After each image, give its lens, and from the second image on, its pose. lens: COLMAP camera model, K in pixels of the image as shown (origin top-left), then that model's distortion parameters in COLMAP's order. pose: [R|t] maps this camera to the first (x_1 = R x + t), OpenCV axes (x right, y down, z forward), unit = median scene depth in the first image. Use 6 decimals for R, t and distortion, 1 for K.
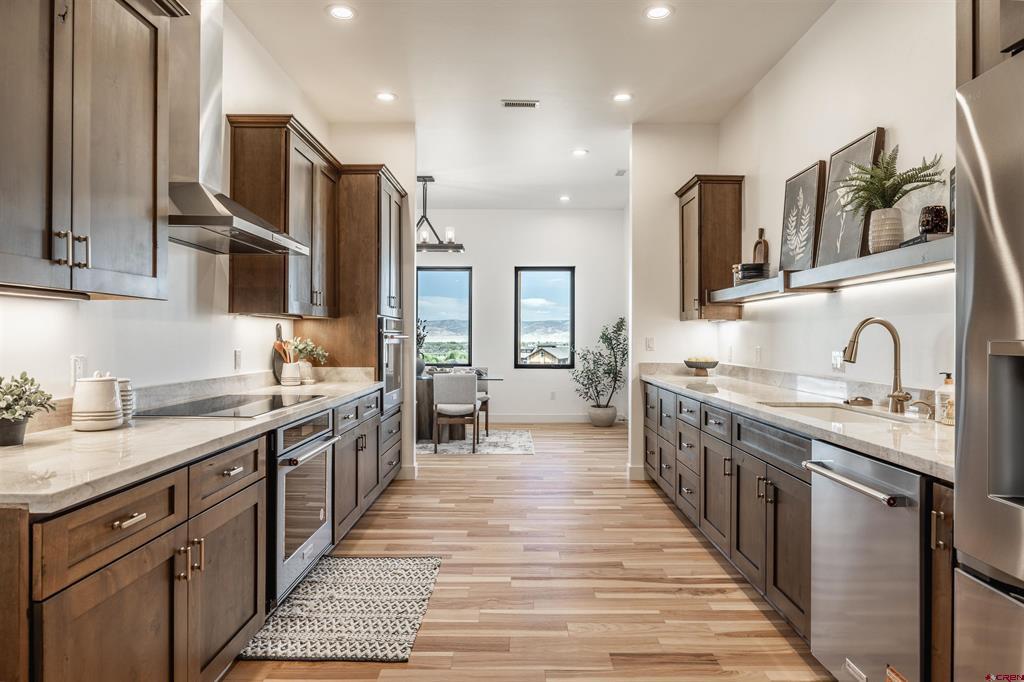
lens RADIAL K [[629.2, 0, 511.7], [0, 629.2, 339.9], [0, 0, 1]] dist [0.005933, 0.000796]
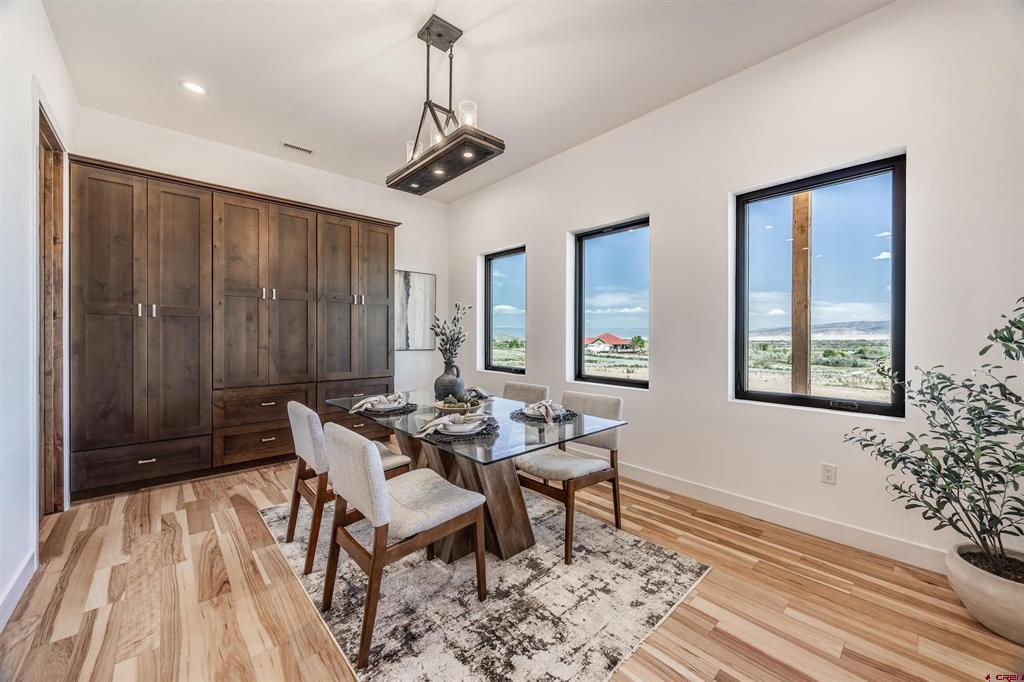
lens RADIAL K [[386.9, 0, 507.0], [0, 386.9, 337.4], [0, 0, 1]] dist [-0.003089, -0.000525]
pose [[0.672330, -0.002943, -0.740246, 0.311466], [-0.002951, 0.999974, -0.006655, -0.003409], [0.740246, 0.006659, 0.672303, 1.858034]]
